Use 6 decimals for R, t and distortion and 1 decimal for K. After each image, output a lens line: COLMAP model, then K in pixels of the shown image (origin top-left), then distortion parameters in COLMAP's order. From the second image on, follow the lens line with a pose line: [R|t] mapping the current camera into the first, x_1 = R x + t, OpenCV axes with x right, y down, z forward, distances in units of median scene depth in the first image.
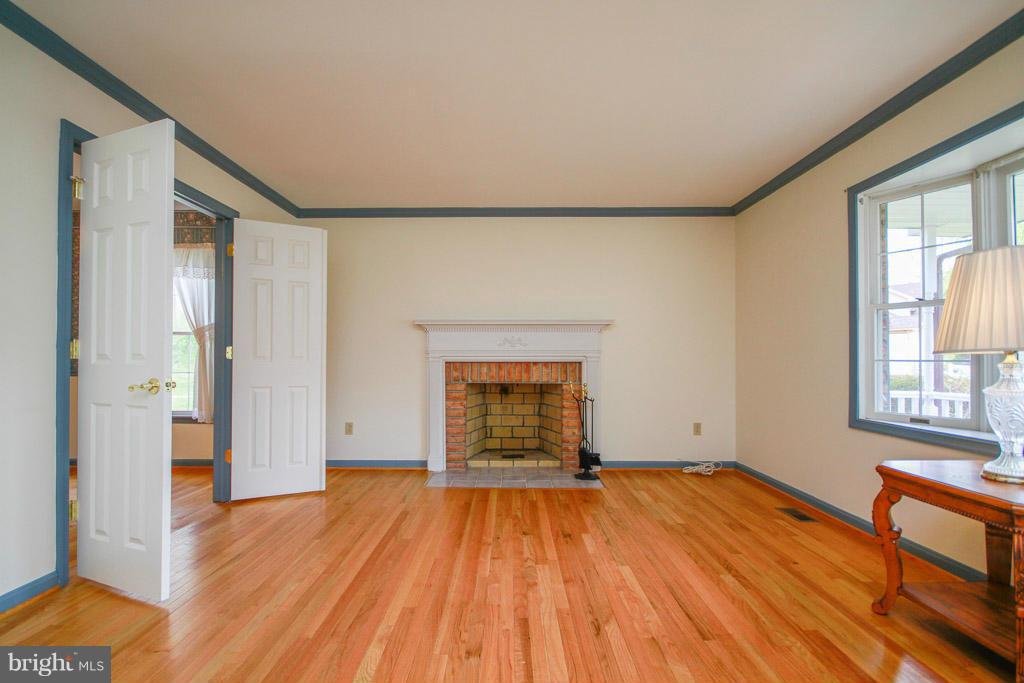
lens RADIAL K [[475.6, 0, 505.6], [0, 475.6, 352.8], [0, 0, 1]] dist [0.001044, 0.000489]
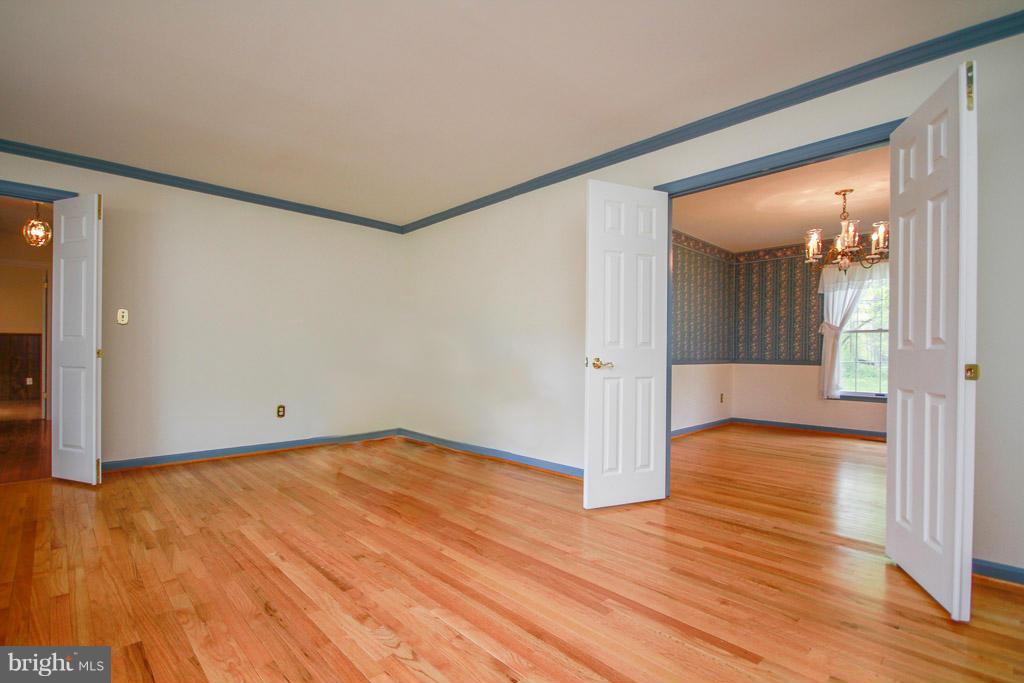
lens RADIAL K [[475.6, 0, 505.6], [0, 475.6, 352.8], [0, 0, 1]] dist [0.001044, 0.000489]
pose [[-0.720718, -0.002576, -0.693224, 0.479471], [0.005368, 0.999942, -0.009297, 0.055741], [0.693208, -0.010422, -0.720663, 1.885119]]
